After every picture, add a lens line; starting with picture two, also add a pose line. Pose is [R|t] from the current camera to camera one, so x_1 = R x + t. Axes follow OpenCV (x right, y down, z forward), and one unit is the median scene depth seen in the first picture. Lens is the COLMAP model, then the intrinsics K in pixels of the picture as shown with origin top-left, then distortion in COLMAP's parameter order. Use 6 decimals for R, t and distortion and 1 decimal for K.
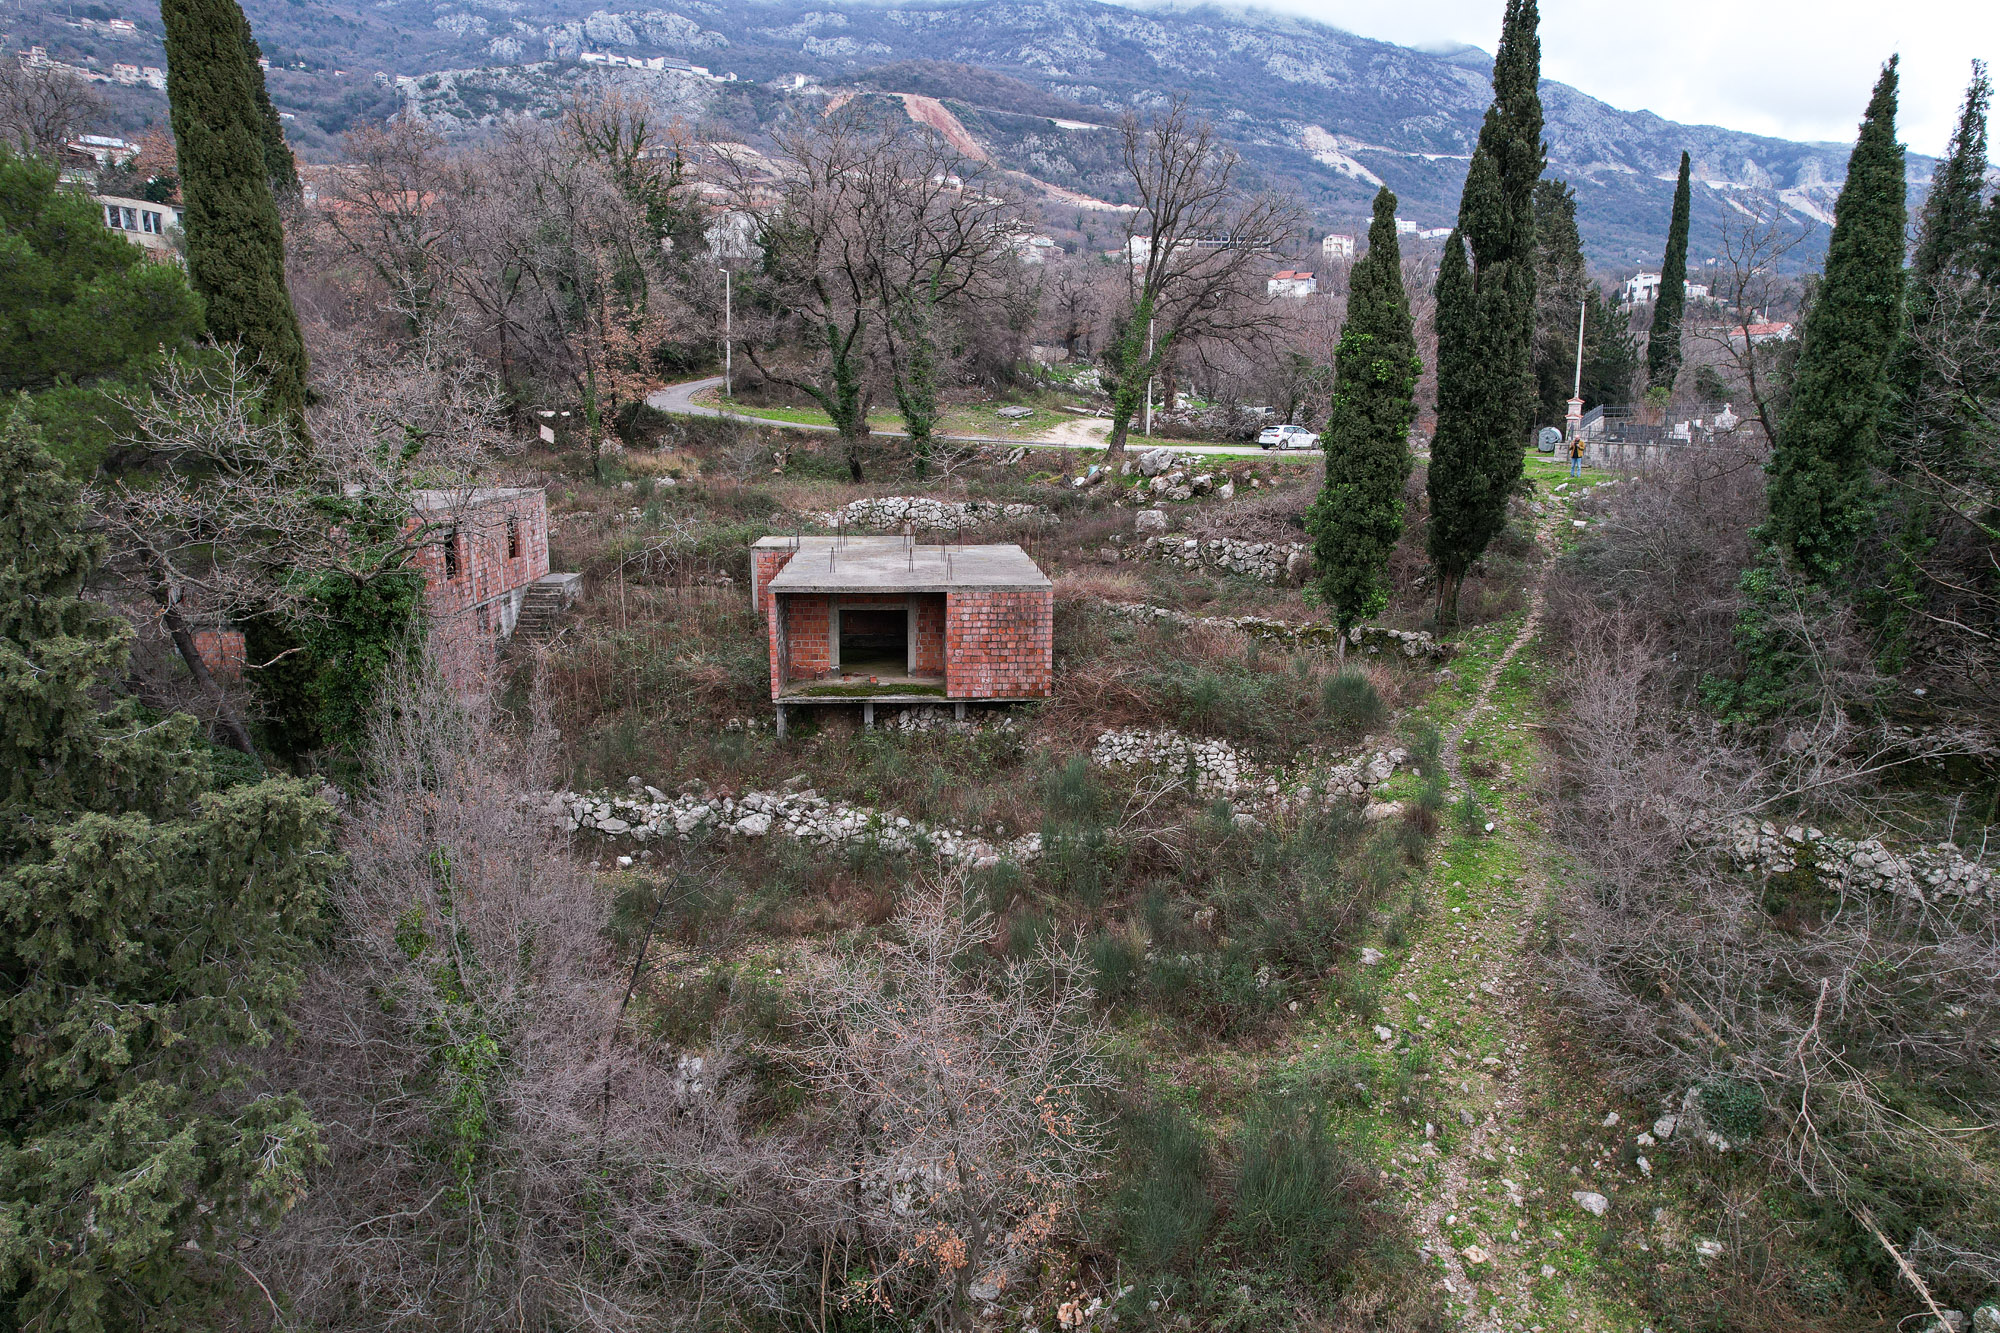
lens RADIAL K [[1276.9, 0, 1008.5], [0, 1276.9, 687.0], [0, 0, 1]] dist [-0.076704, 0.068853]
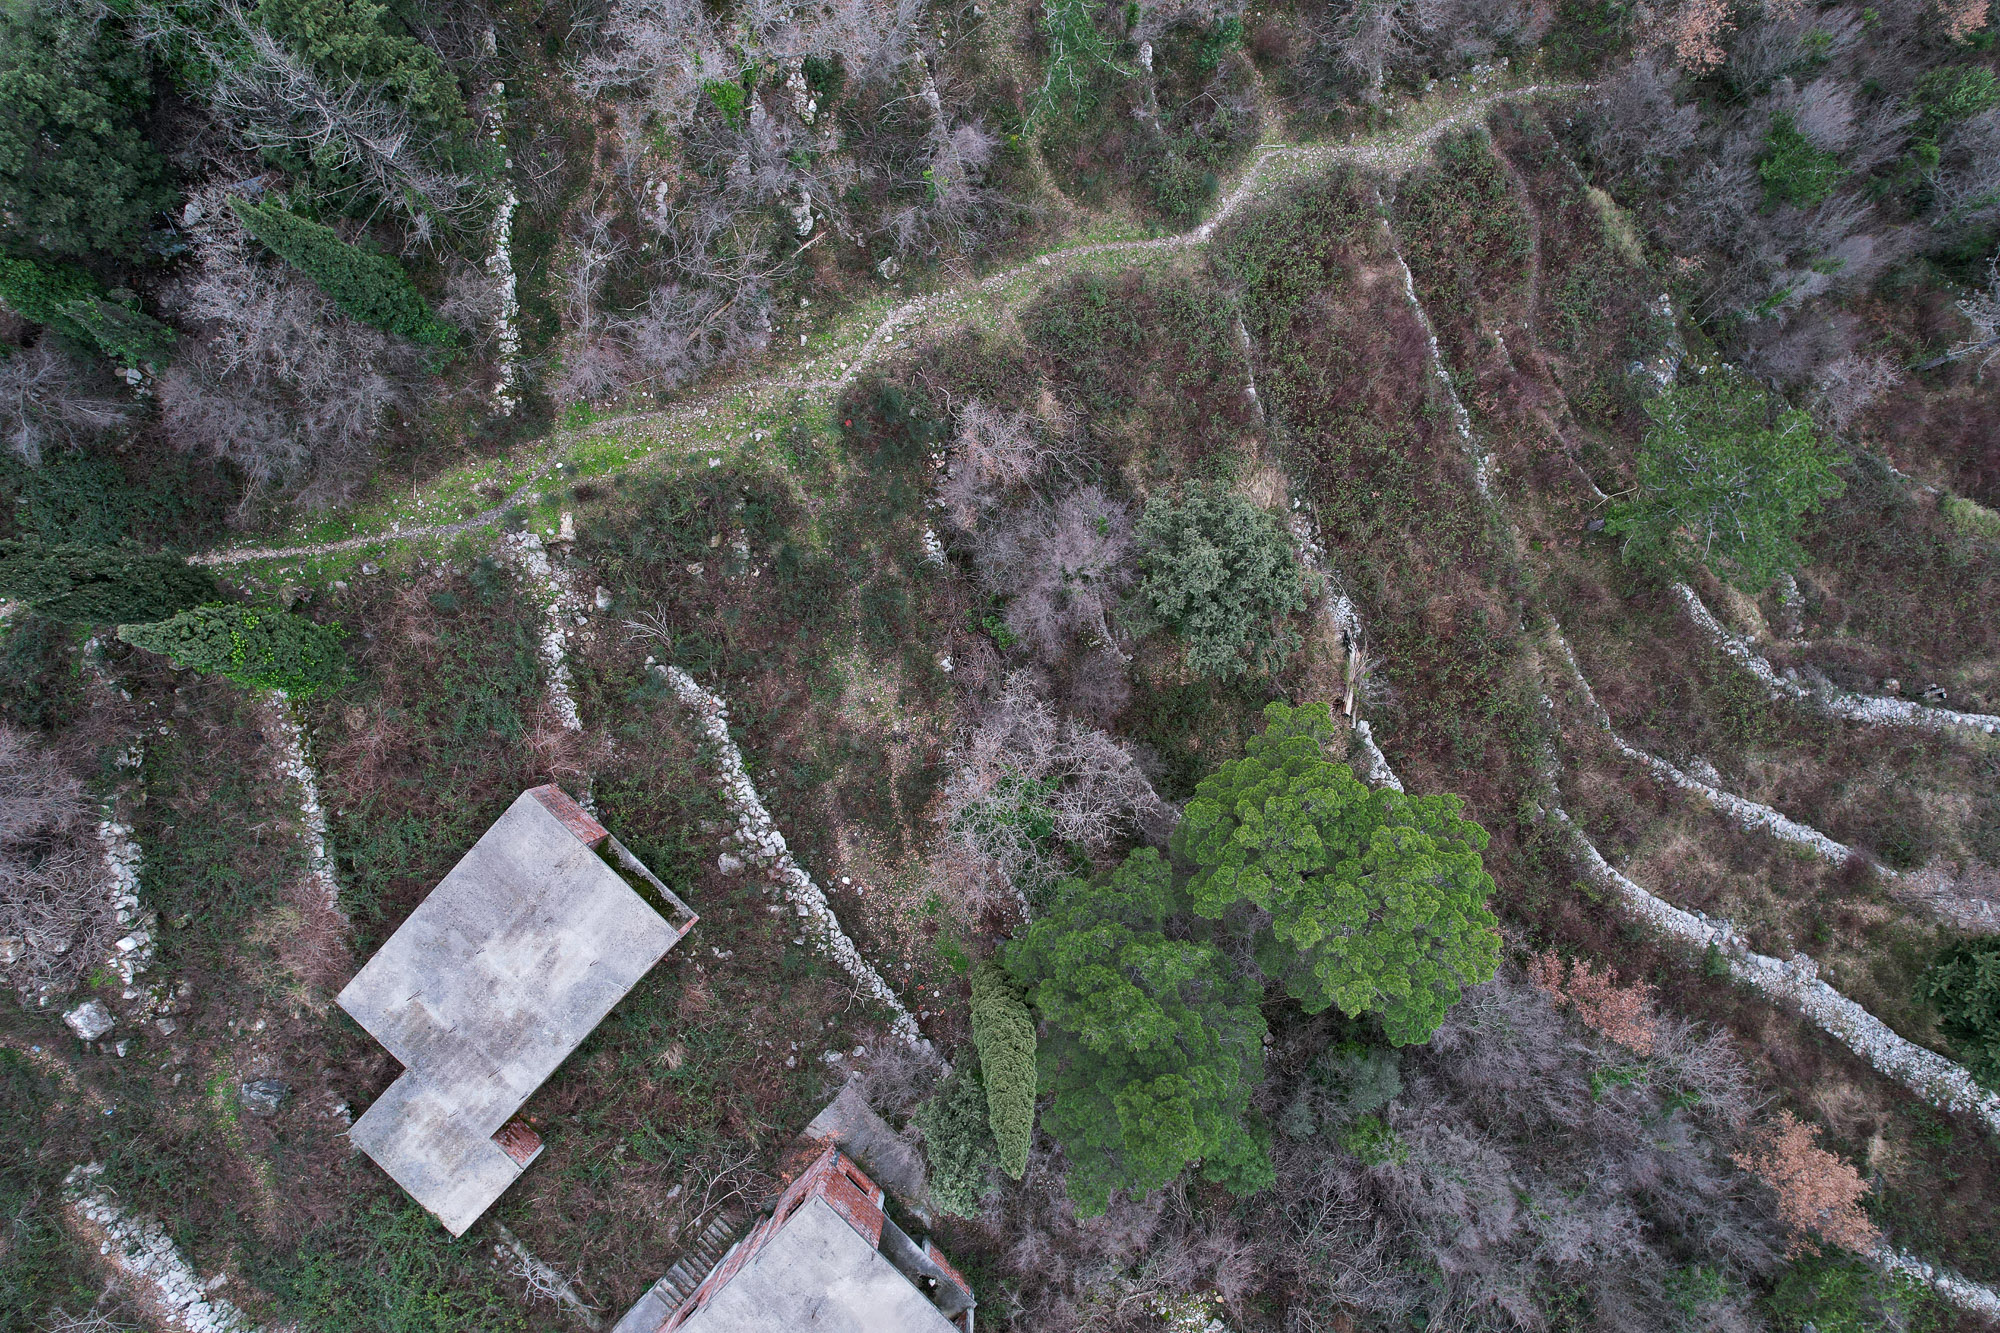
lens RADIAL K [[1276.9, 0, 1004.1], [0, 1276.9, 681.3], [0, 0, 1]] dist [-0.076704, 0.068853]
pose [[-0.673975, -0.738494, -0.019598, -0.297076], [0.145186, -0.158419, 0.976639, -1.982688], [-0.724347, 0.655386, 0.213989, 0.431228]]
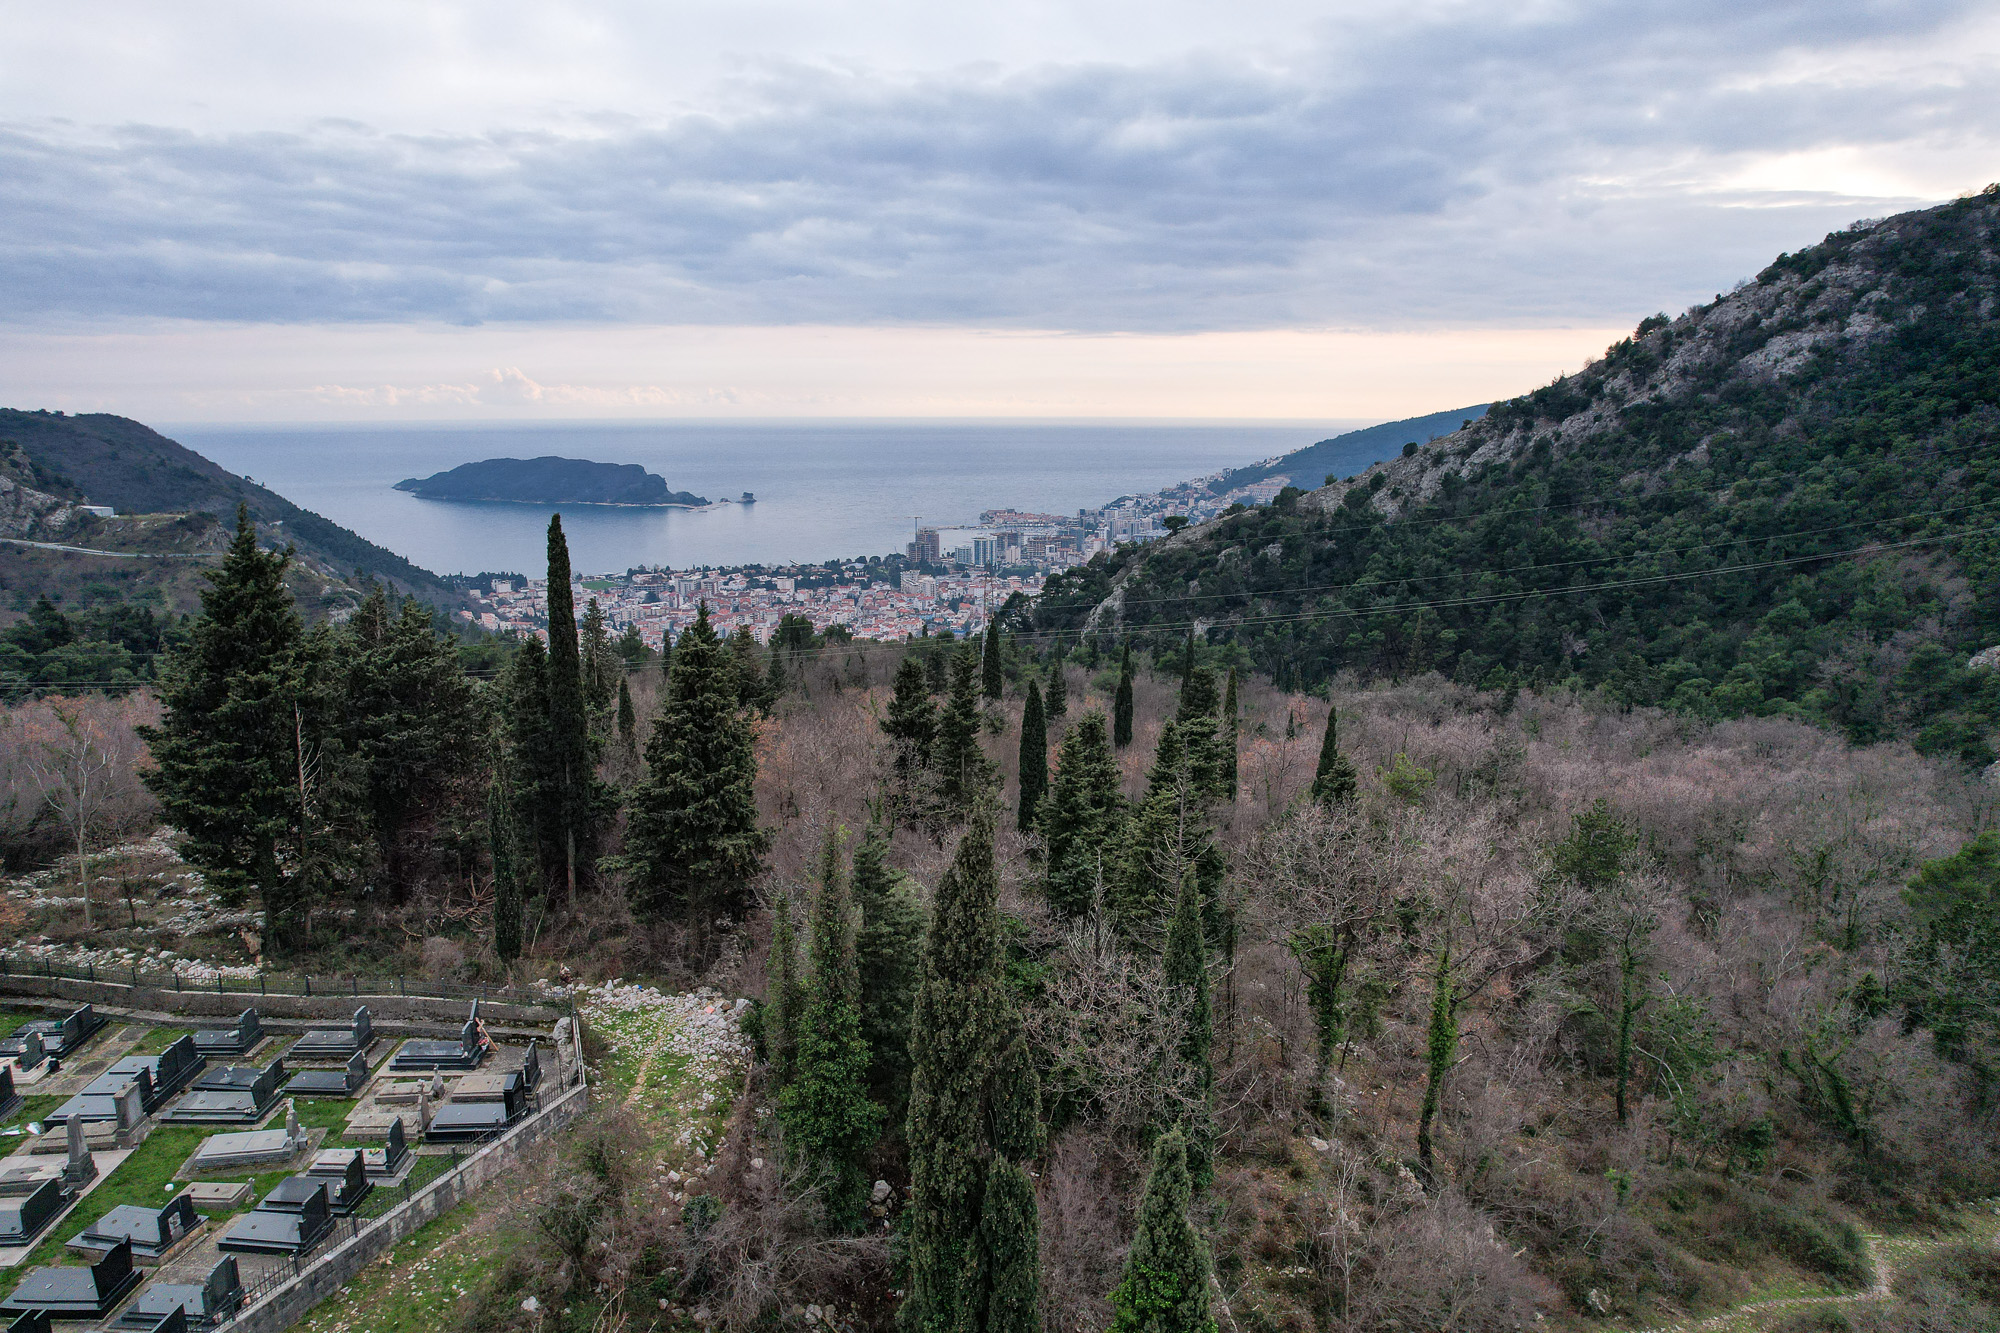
lens RADIAL K [[1276.9, 0, 1006.7], [0, 1276.9, 685.1], [0, 0, 1]] dist [-0.076704, 0.068853]
pose [[-0.755276, -0.146272, 0.638877, -0.043359], [0.132787, 0.920412, 0.367709, -1.337071], [-0.641815, 0.362556, -0.675742, 2.174655]]
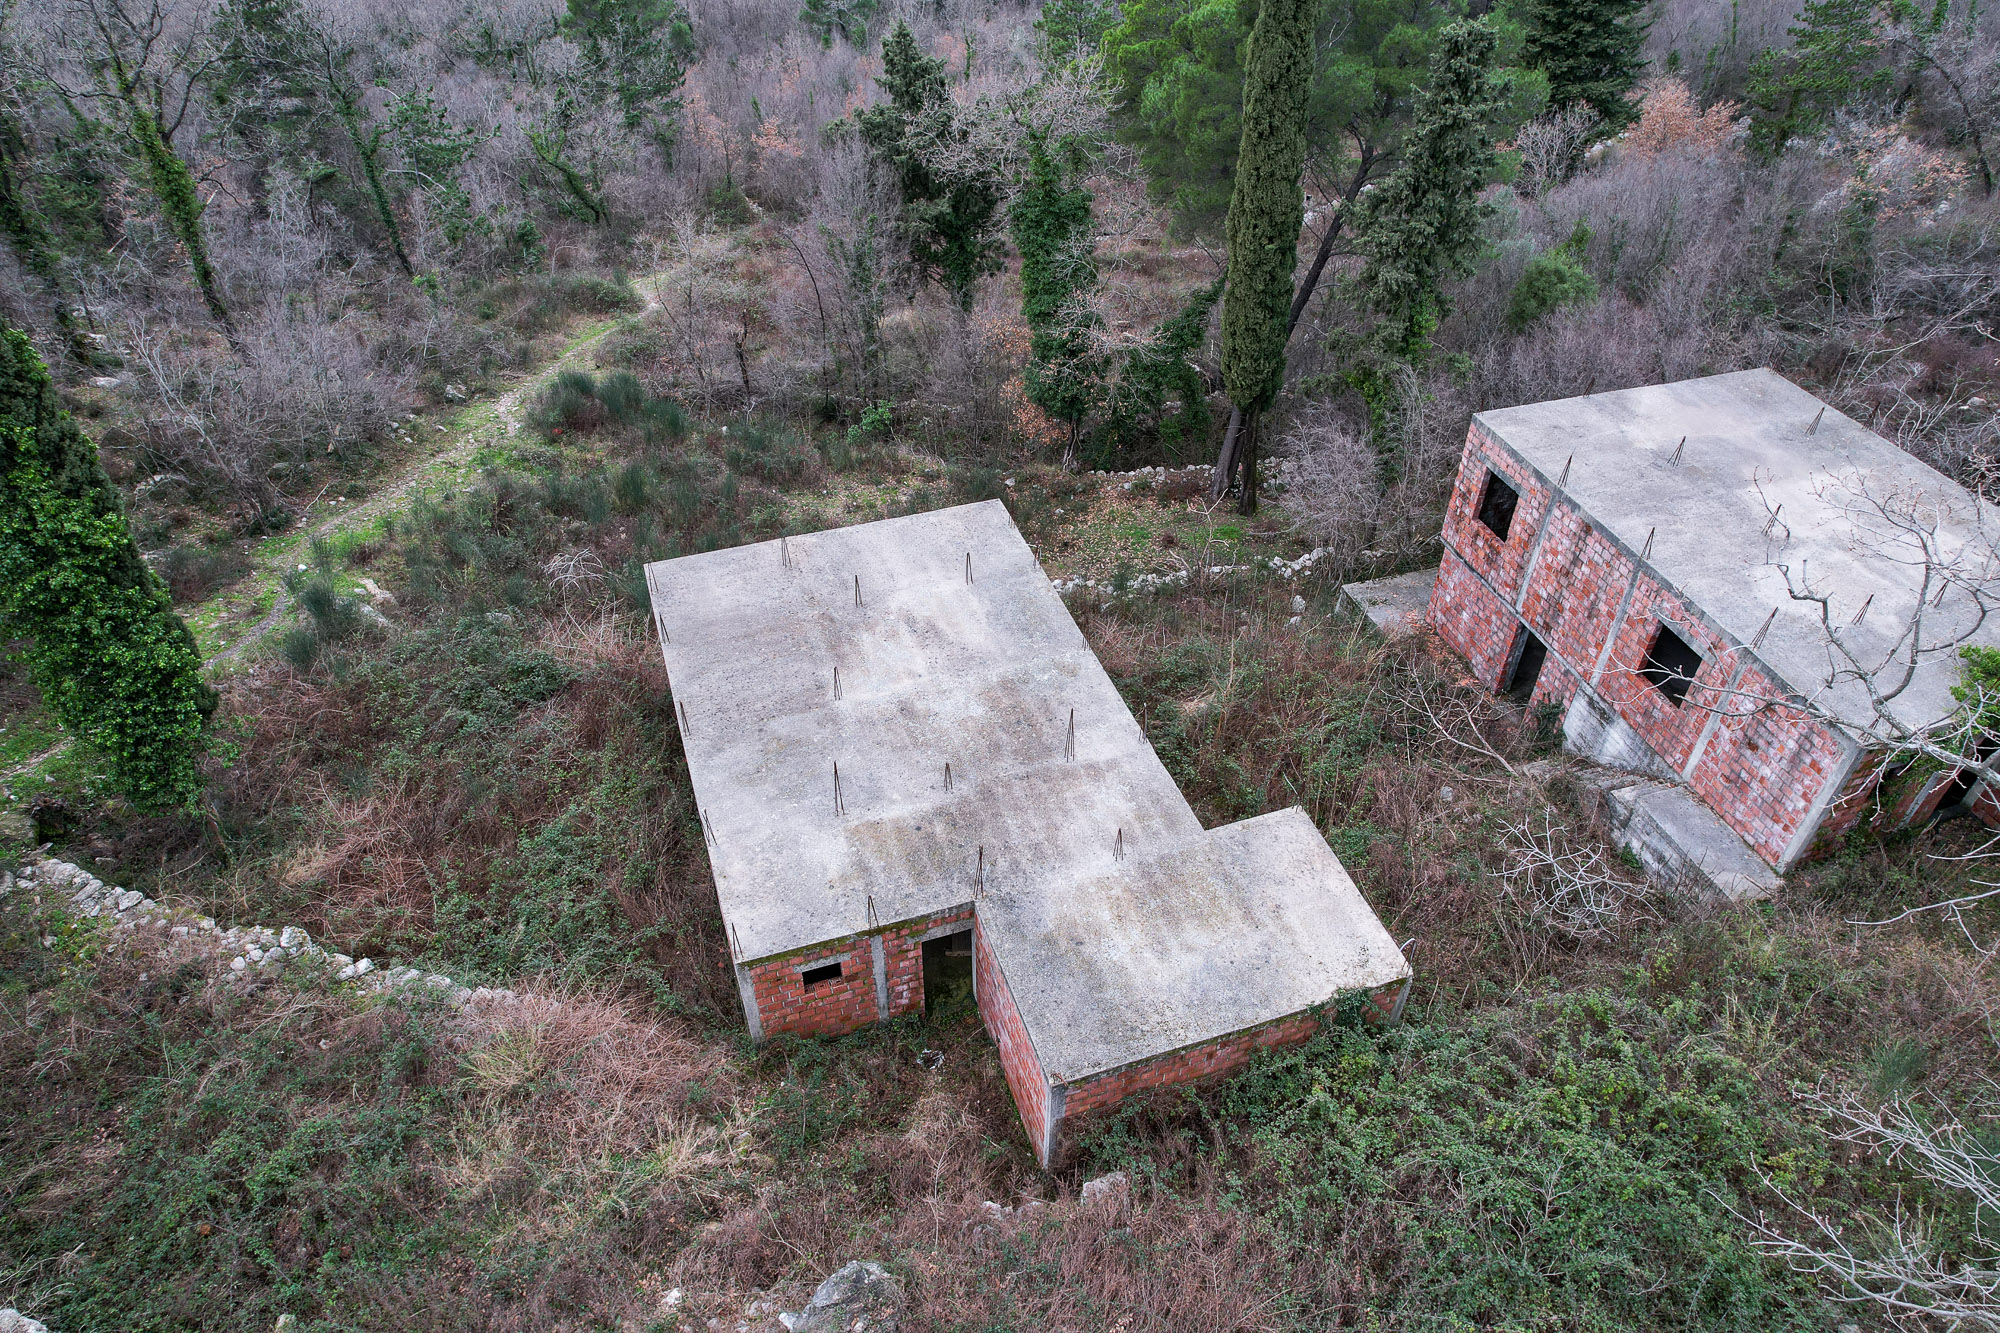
lens RADIAL K [[1276.9, 0, 1001.6], [0, 1276.9, 683.3], [0, 0, 1]] dist [-0.076704, 0.068853]
pose [[-0.967662, 0.160703, -0.194432, -0.019318], [-0.059417, 0.603896, 0.794846, -1.001335], [0.245151, 0.780695, -0.574819, 2.378095]]
